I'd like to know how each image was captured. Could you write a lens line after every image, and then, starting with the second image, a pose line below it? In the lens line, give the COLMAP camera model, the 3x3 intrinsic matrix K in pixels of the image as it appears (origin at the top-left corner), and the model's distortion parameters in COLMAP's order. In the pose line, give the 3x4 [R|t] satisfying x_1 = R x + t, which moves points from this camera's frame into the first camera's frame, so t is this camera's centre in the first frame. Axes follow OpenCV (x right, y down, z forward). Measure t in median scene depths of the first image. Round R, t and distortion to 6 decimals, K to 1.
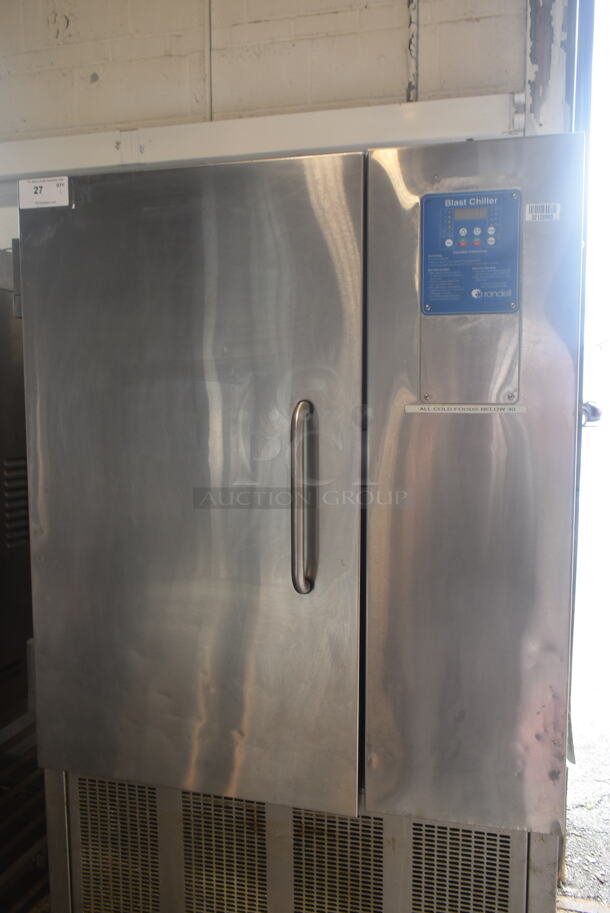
lens RADIAL K [[703.3, 0, 307.6], [0, 703.3, 455.8], [0, 0, 1]] dist [-0.010507, 0.003674]
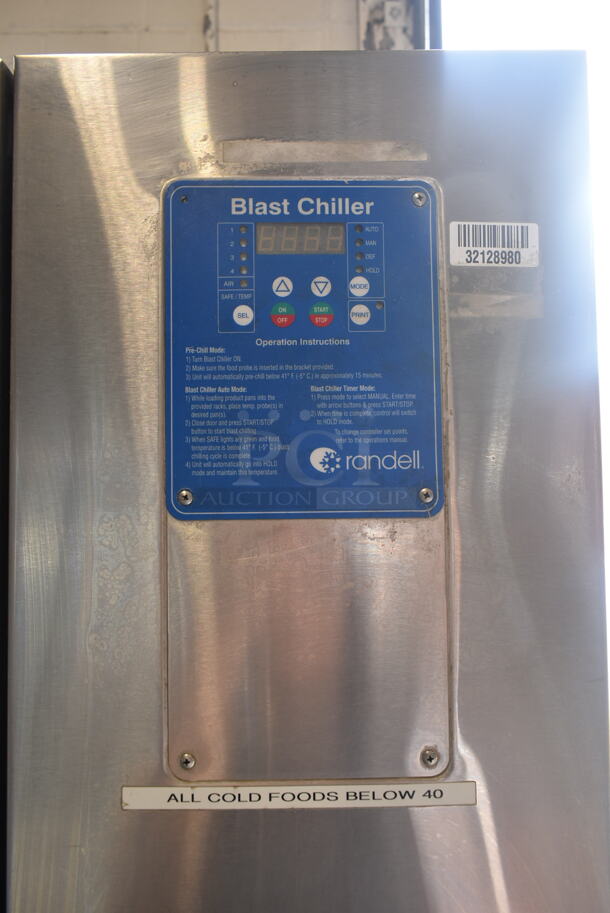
lens RADIAL K [[703.3, 0, 304.9], [0, 703.3, 456.9], [0, 0, 1]] dist [-0.010507, 0.003674]
pose [[0.970920, 0.005956, 0.239330, 0.148735], [0.029414, 0.989149, -0.143941, -0.183369], [-0.237591, 0.146795, 0.960209, 0.671484]]
